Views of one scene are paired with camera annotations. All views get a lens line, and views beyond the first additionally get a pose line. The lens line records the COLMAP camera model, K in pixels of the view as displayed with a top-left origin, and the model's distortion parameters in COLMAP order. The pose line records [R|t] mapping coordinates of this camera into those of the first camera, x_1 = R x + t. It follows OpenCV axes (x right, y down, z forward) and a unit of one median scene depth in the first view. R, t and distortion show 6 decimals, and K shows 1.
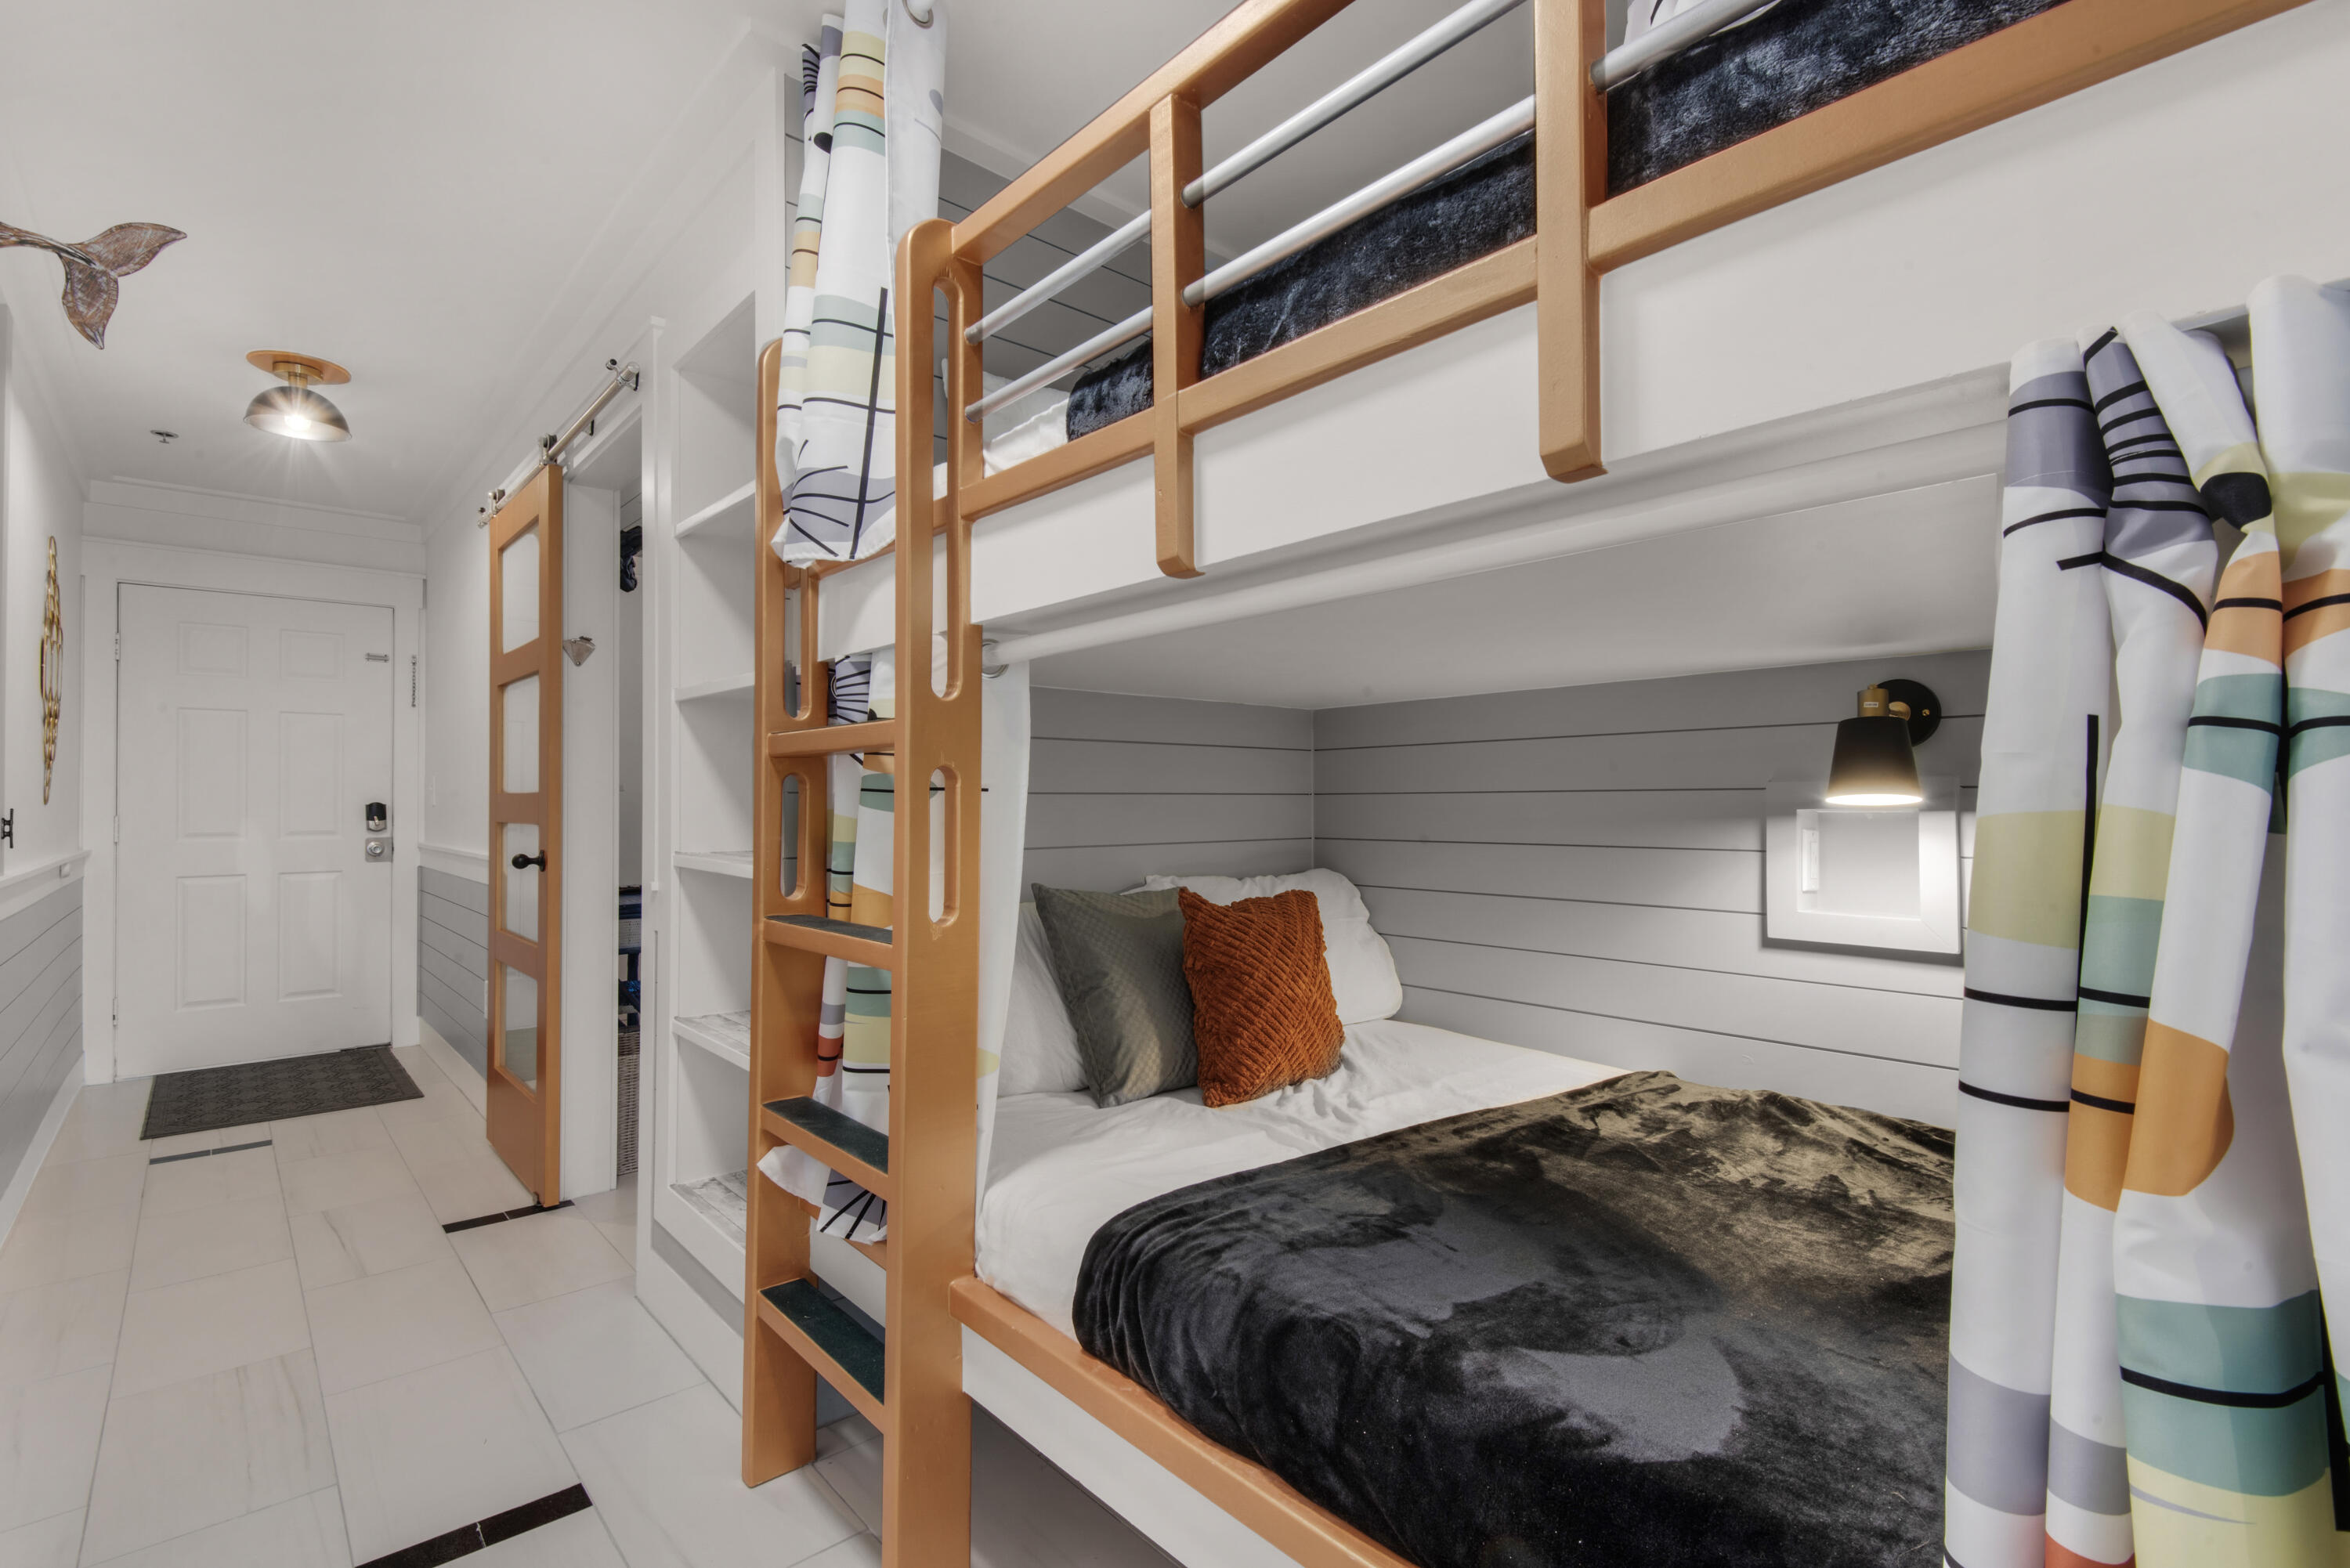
lens RADIAL K [[1074.8, 0, 1174.4], [0, 1074.8, 788.6], [0, 0, 1]] dist [0.012332, -0.000874]
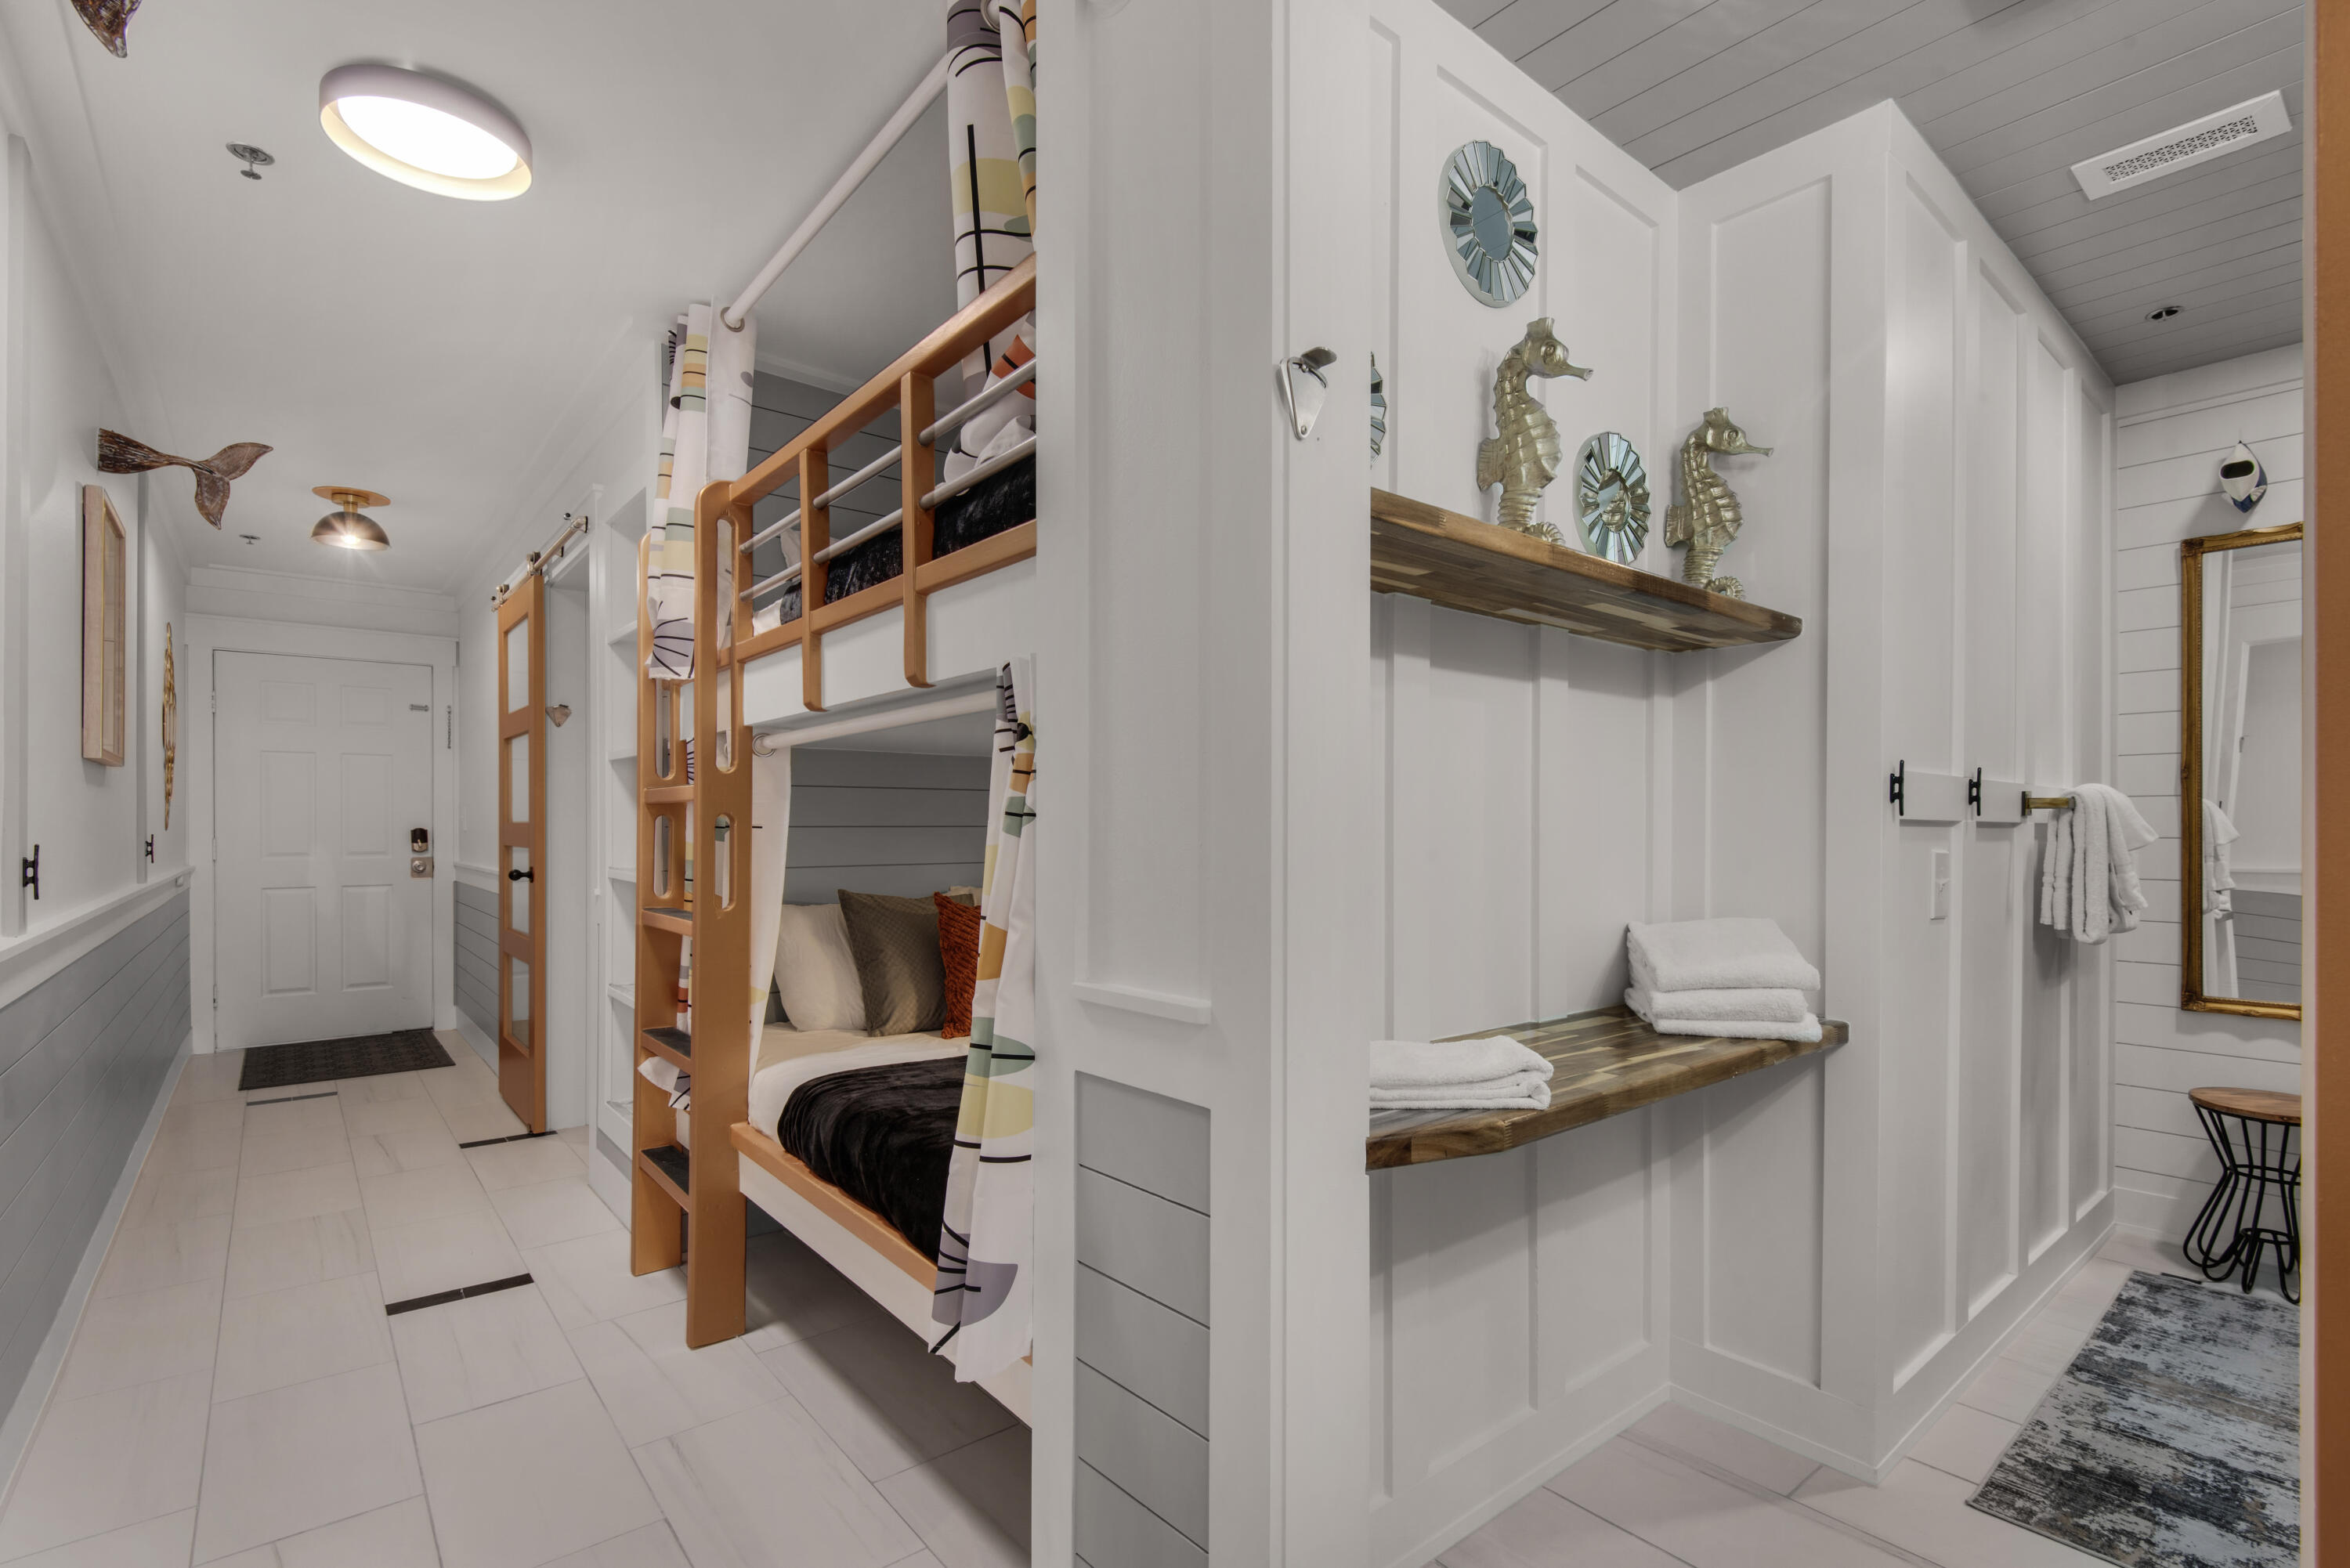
lens RADIAL K [[1064.8, 0, 1176.9], [0, 1064.8, 833.2], [0, 0, 1]] dist [0.025746, -0.014990]
pose [[0.999440, 0.004756, -0.033113, 0.388005], [-0.004185, 0.999842, 0.017271, -0.015948], [0.033190, -0.017123, 0.999302, -0.449649]]
